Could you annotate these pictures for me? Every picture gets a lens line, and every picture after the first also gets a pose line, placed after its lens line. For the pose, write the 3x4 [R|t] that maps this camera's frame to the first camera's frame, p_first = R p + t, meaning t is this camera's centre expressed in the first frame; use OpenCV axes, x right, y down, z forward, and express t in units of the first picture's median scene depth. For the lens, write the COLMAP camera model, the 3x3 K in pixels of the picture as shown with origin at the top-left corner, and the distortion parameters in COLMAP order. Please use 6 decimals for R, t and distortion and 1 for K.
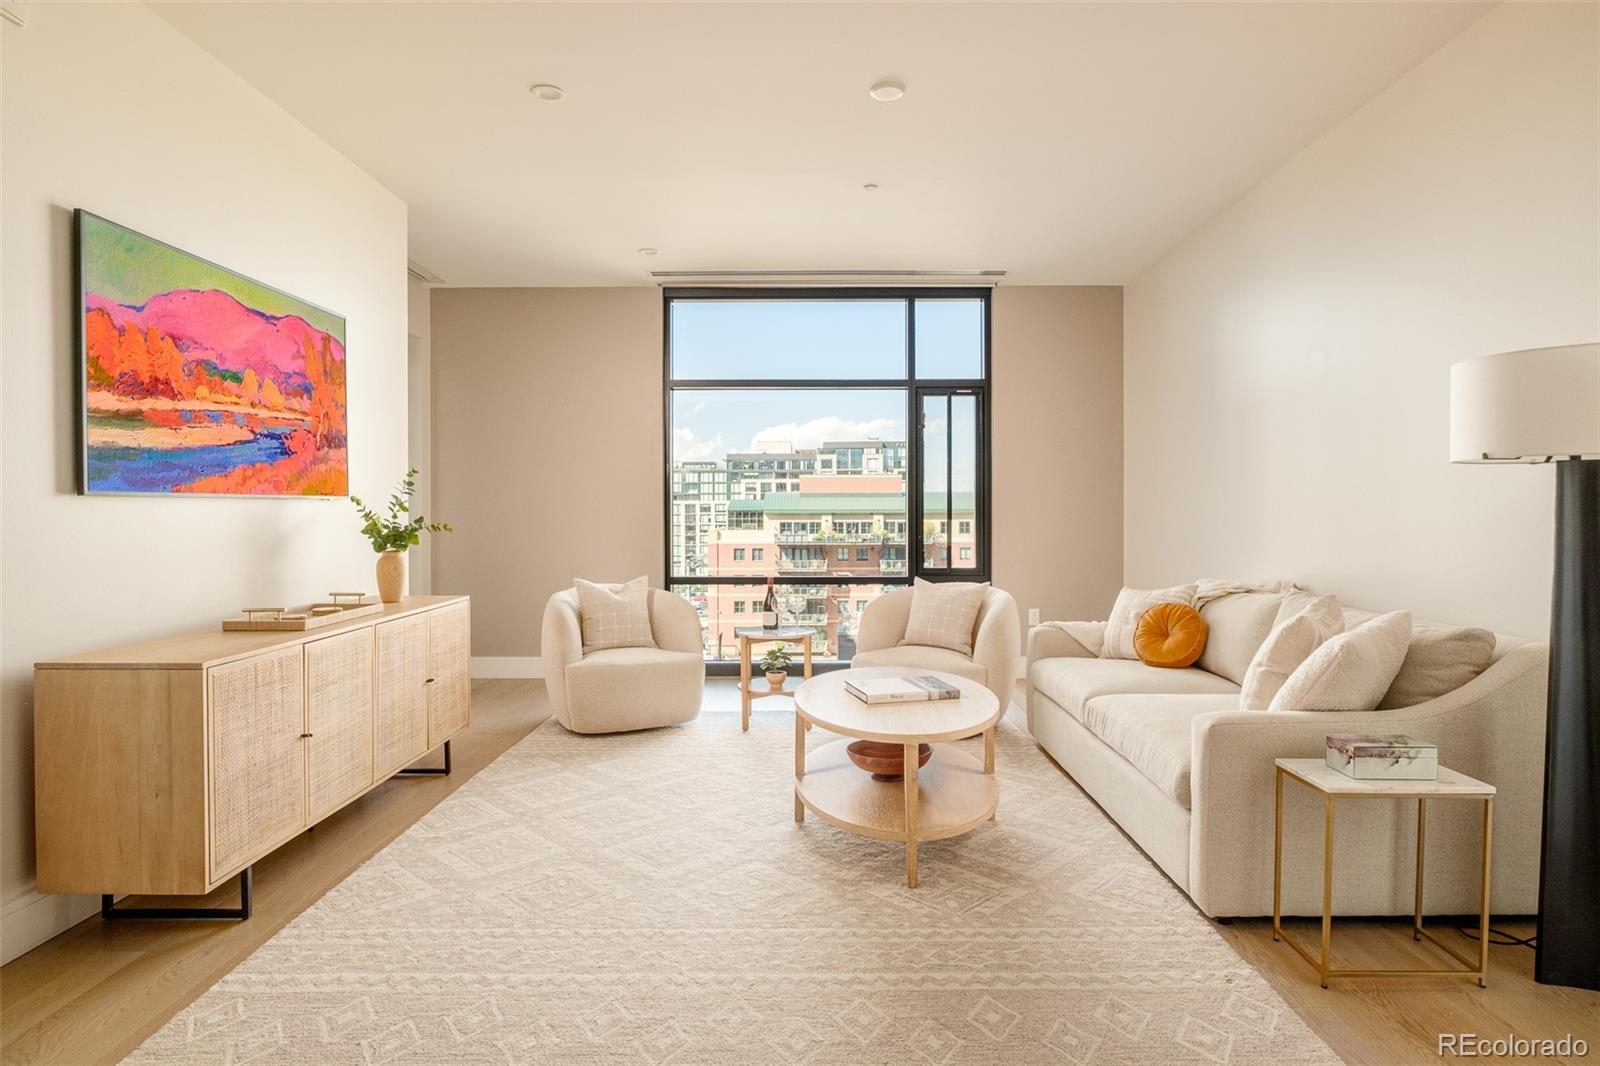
lens RADIAL K [[869.0, 0, 815.2], [0, 869.0, 524.0], [0, 0, 1]] dist [-0.000800, 0.000150]
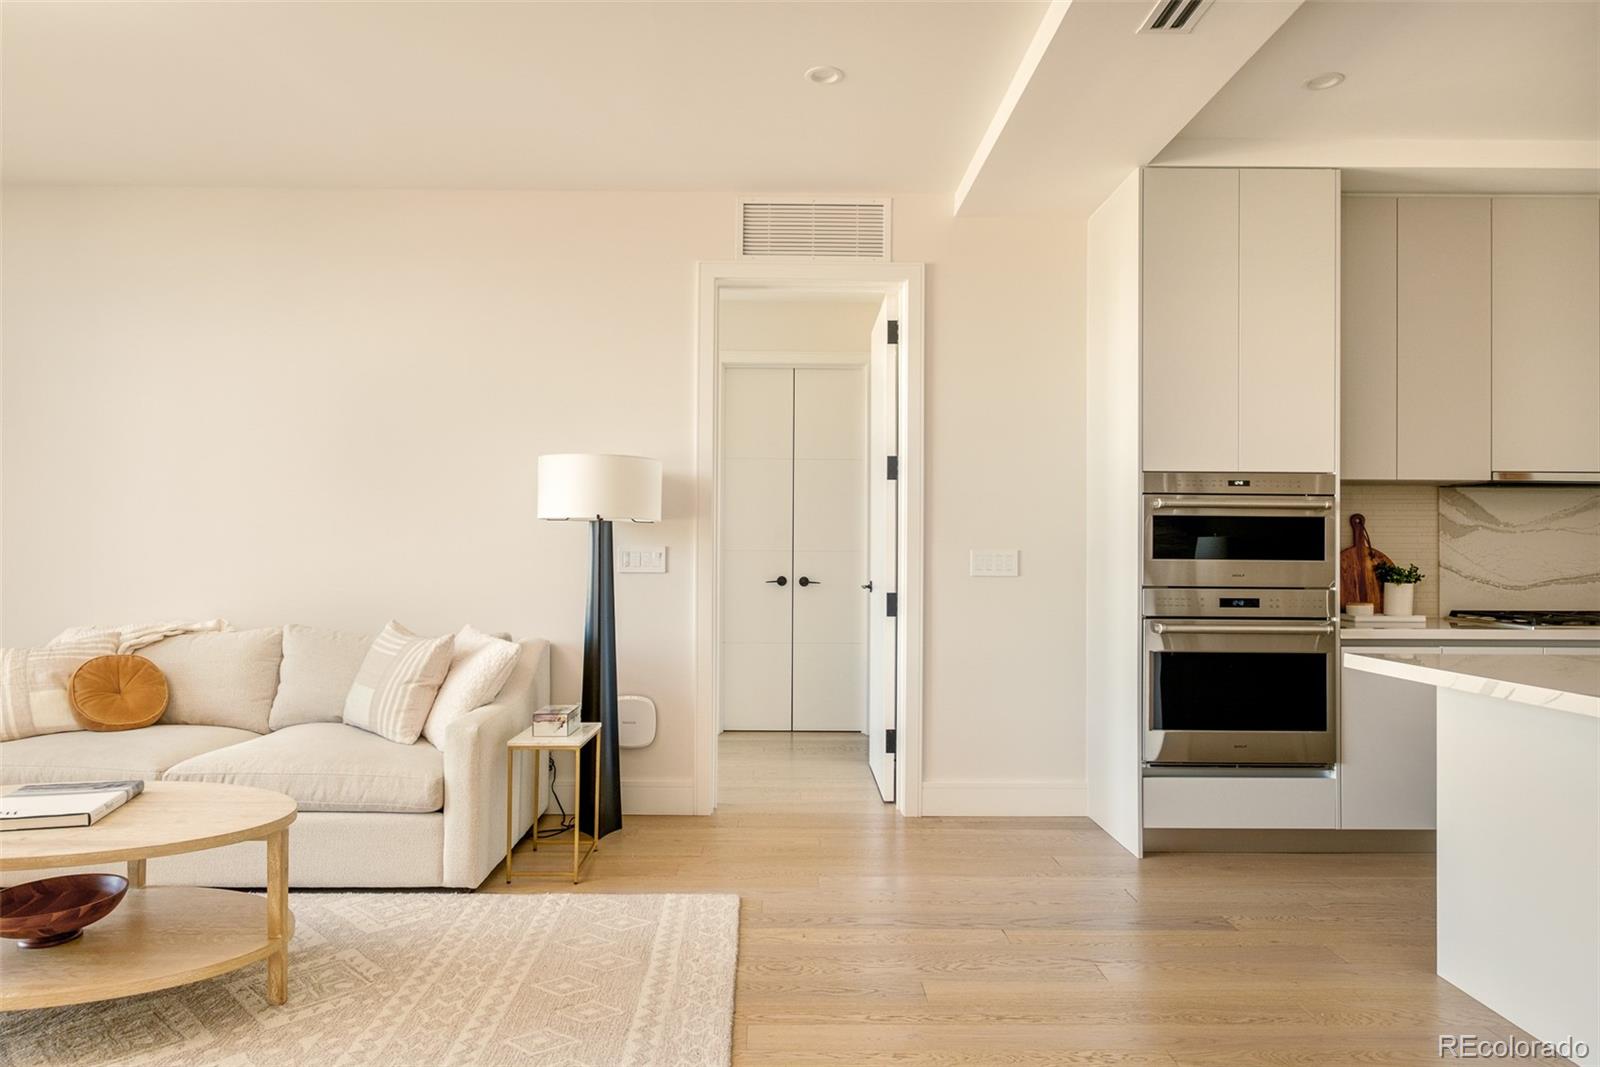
lens RADIAL K [[970.9, 0, 800.0], [0, 970.9, 533.5], [0, 0, 1]] dist [-0.025121, -0.000004]
pose [[-0.008386, 0.018243, 0.999798, -0.490777], [0.005872, 0.999817, -0.018195, -0.005777], [-0.999948, 0.005719, -0.008492, 0.308621]]
